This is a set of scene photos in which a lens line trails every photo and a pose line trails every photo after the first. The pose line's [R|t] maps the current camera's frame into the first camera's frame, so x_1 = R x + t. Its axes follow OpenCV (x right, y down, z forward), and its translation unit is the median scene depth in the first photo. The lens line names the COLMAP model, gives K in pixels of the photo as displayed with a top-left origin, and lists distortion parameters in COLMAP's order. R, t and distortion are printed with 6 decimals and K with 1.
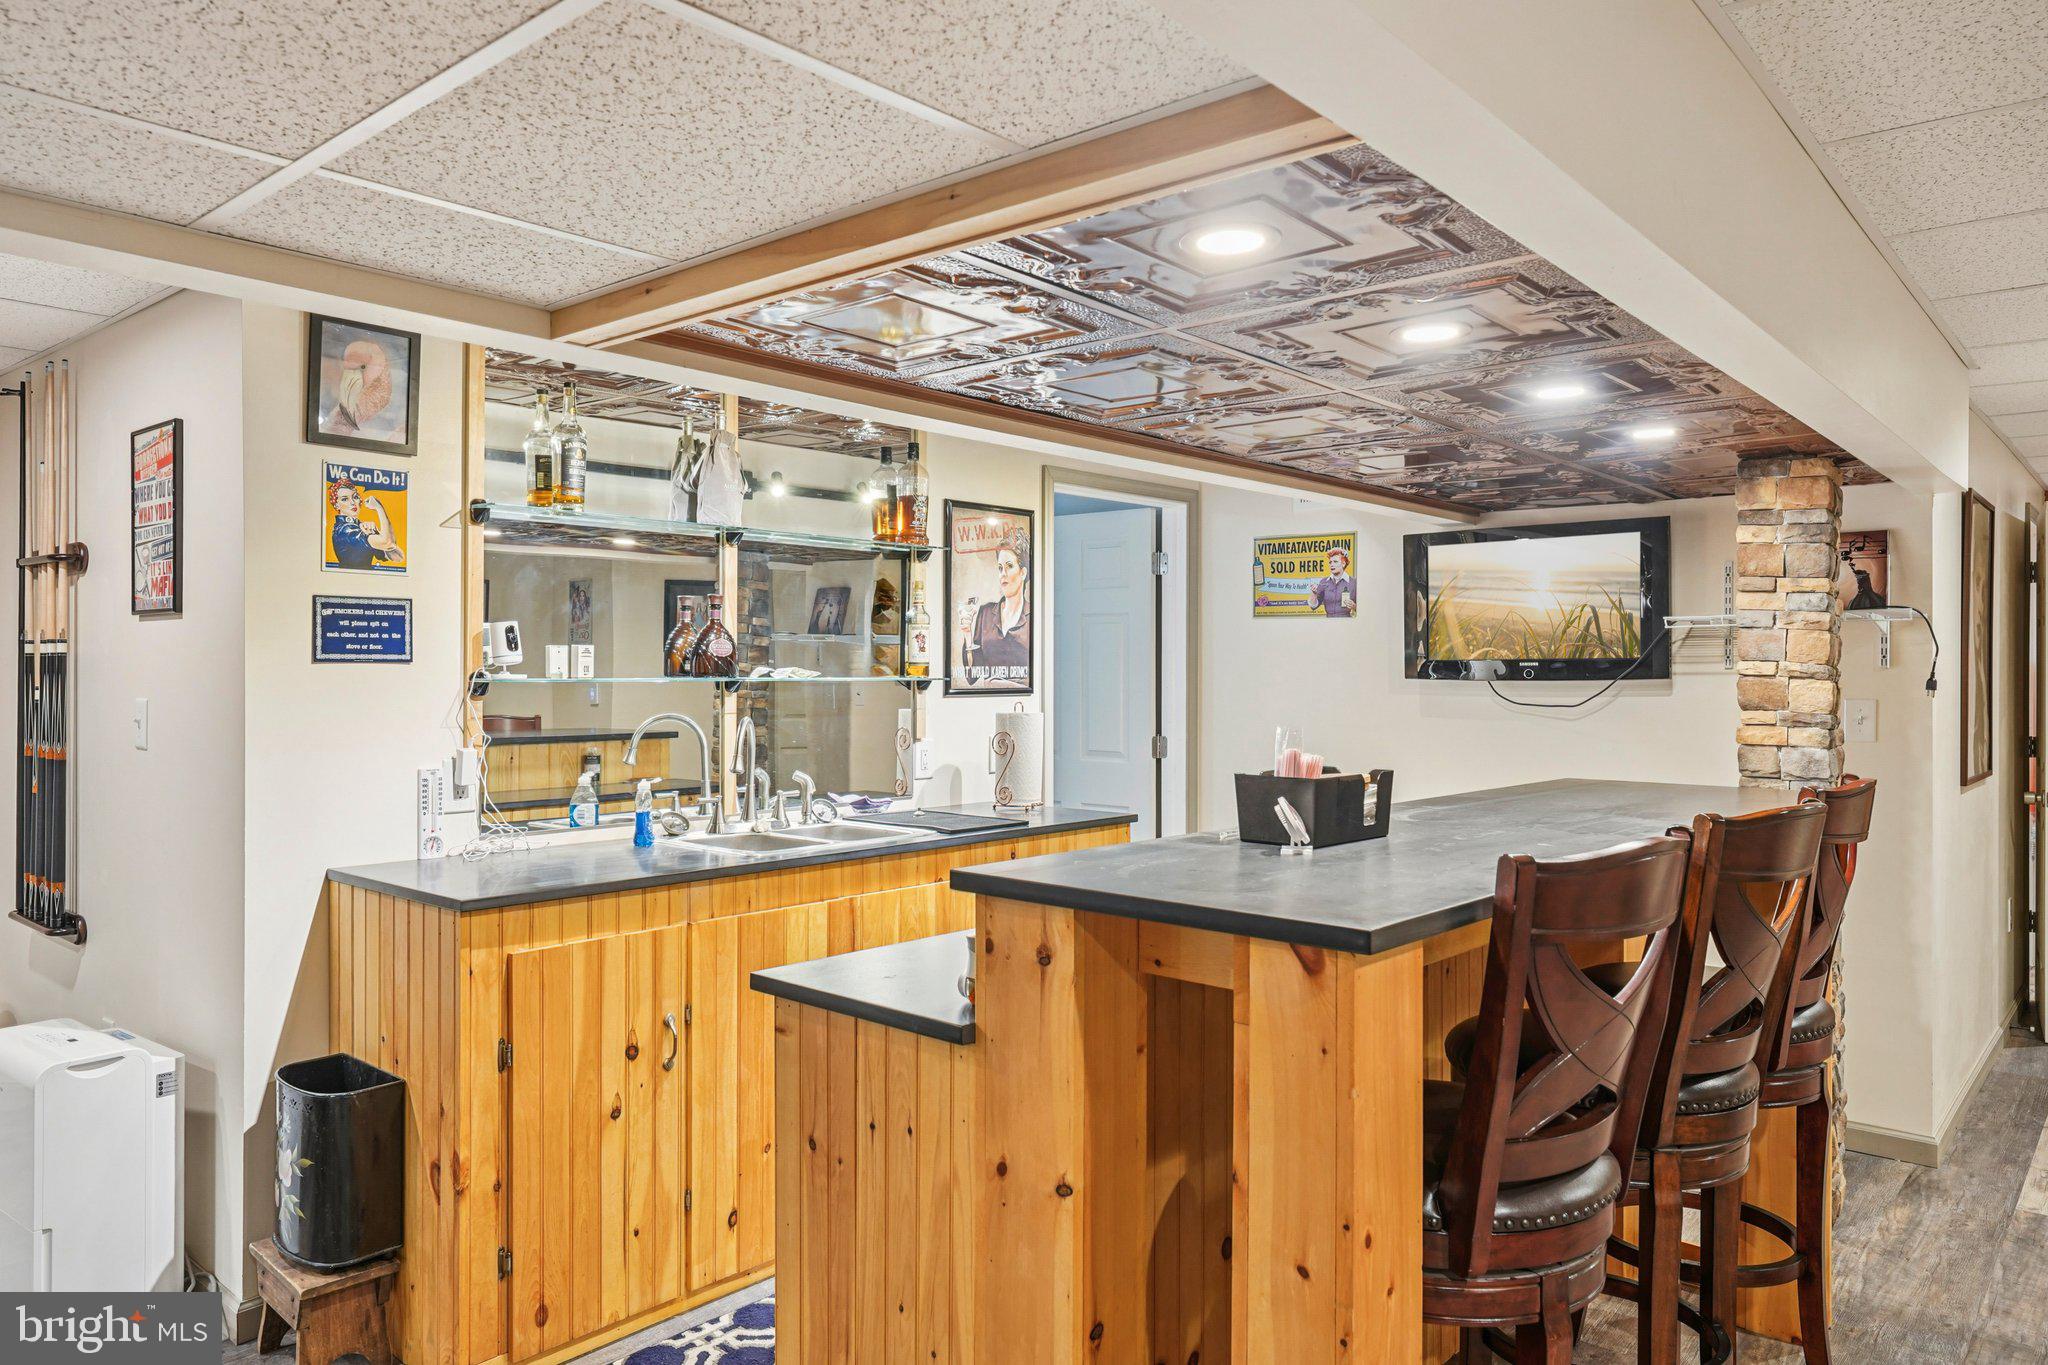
lens RADIAL K [[1385.9, 0, 989.0], [0, 1385.9, 671.8], [0, 0, 1]] dist [-0.012673, -0.001077]
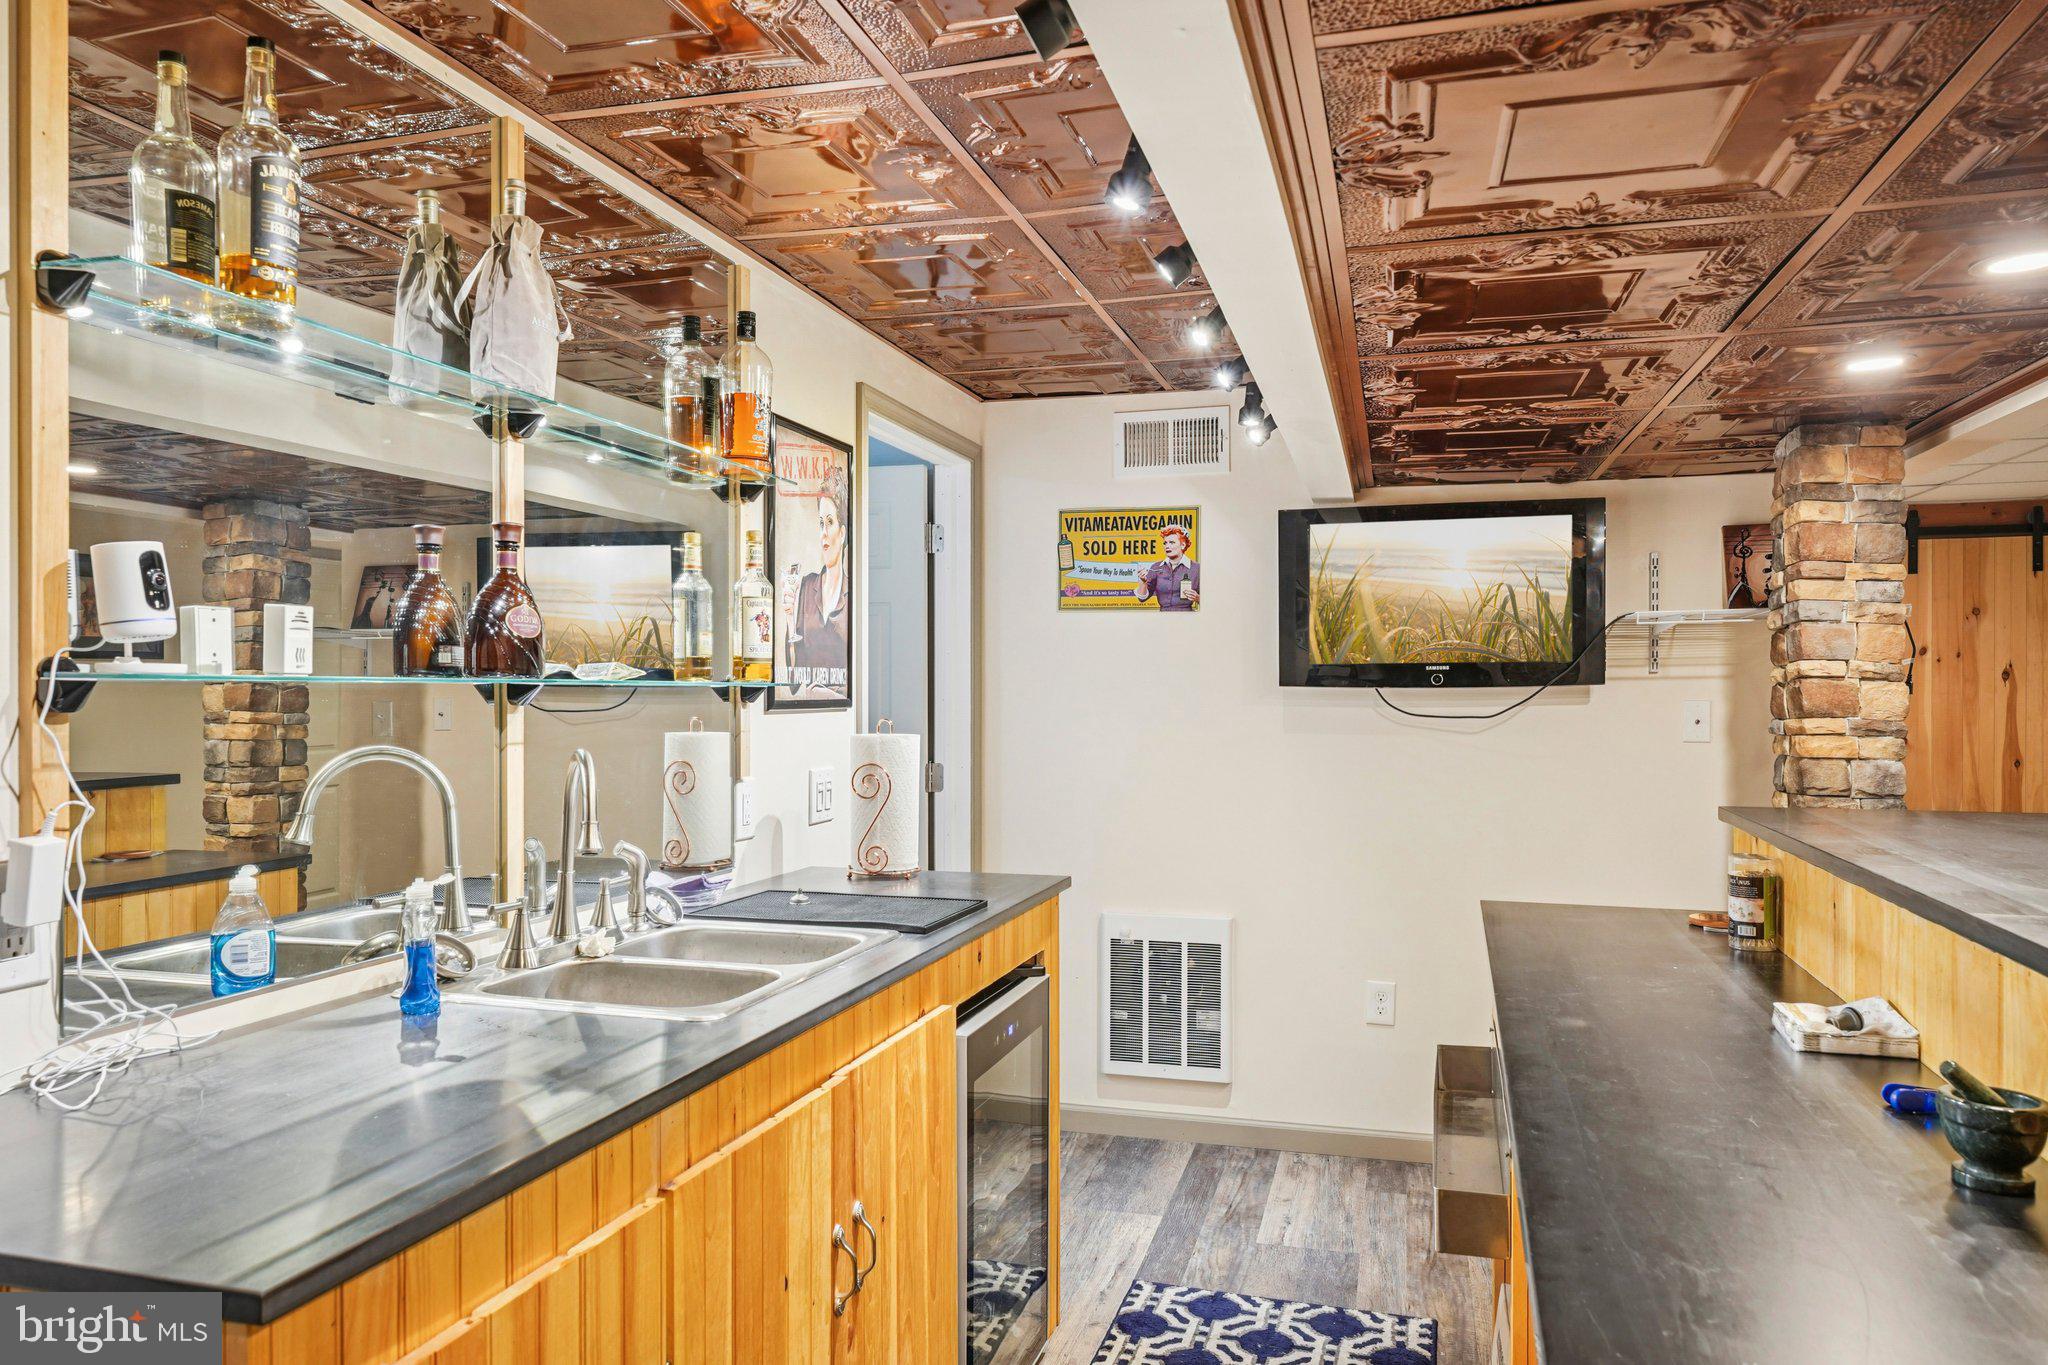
lens RADIAL K [[1385.9, 0, 1019.0], [0, 1385.9, 715.8], [0, 0, 1]] dist [-0.012673, -0.001077]
pose [[0.900038, -0.009787, 0.435702, -0.218007], [0.002455, 0.999846, 0.017388, 0.008796], [-0.435805, -0.014580, 0.899923, 0.369164]]
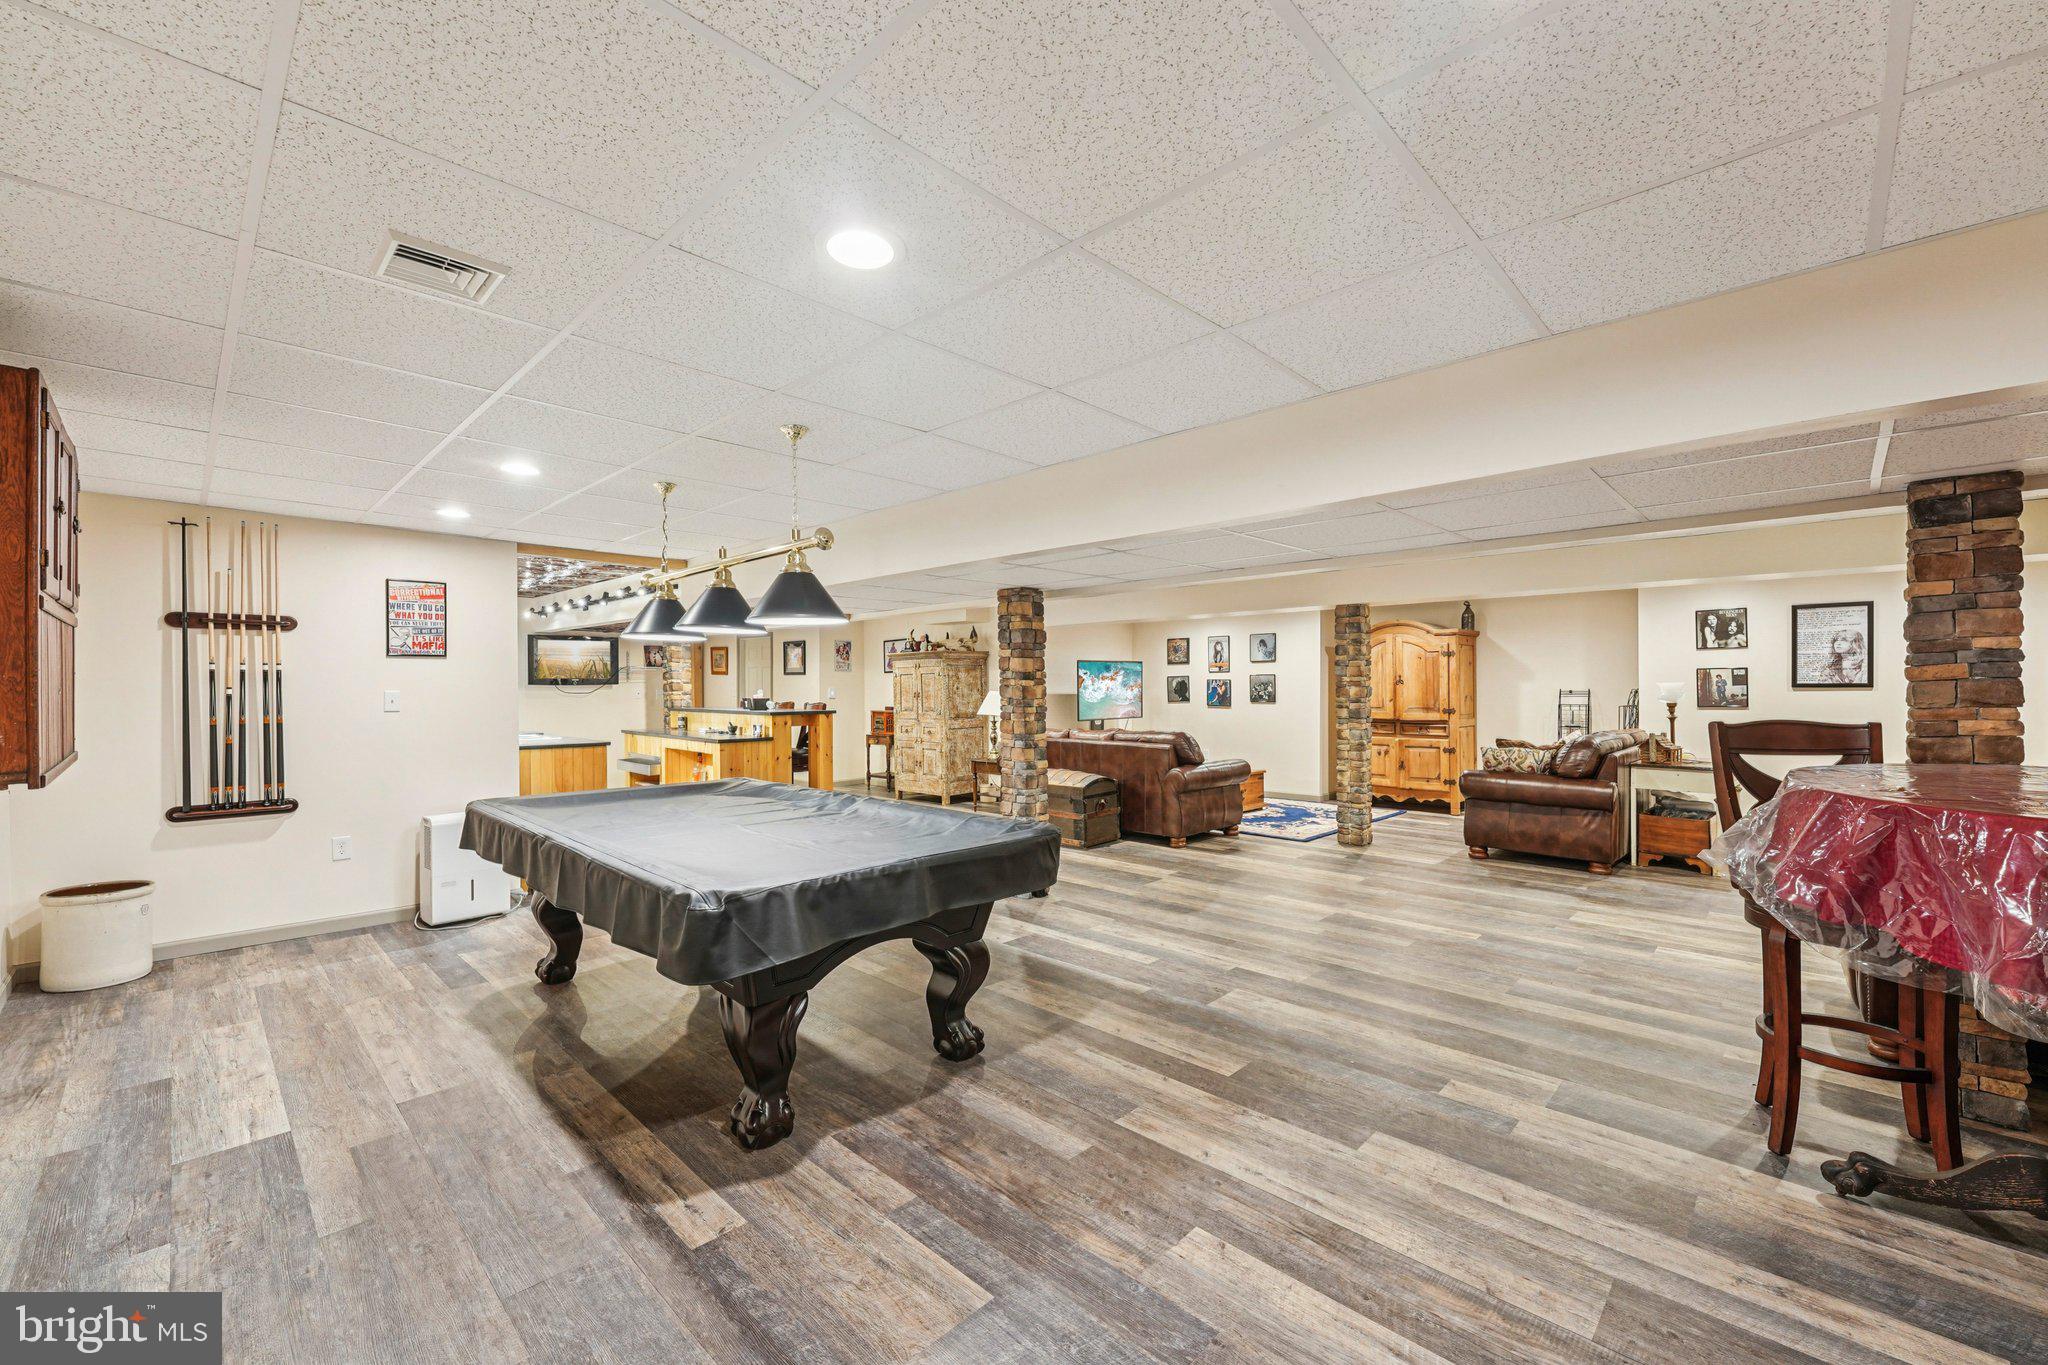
lens RADIAL K [[831.0, 0, 1040.6], [0, 831.0, 695.7], [0, 0, 1]] dist [0.000933, -0.001620]
pose [[0.034856, -0.013268, 0.999304, -1.562822], [0.007289, 0.999889, 0.013022, 0.013834], [-0.999366, 0.006830, 0.034949, -0.137789]]
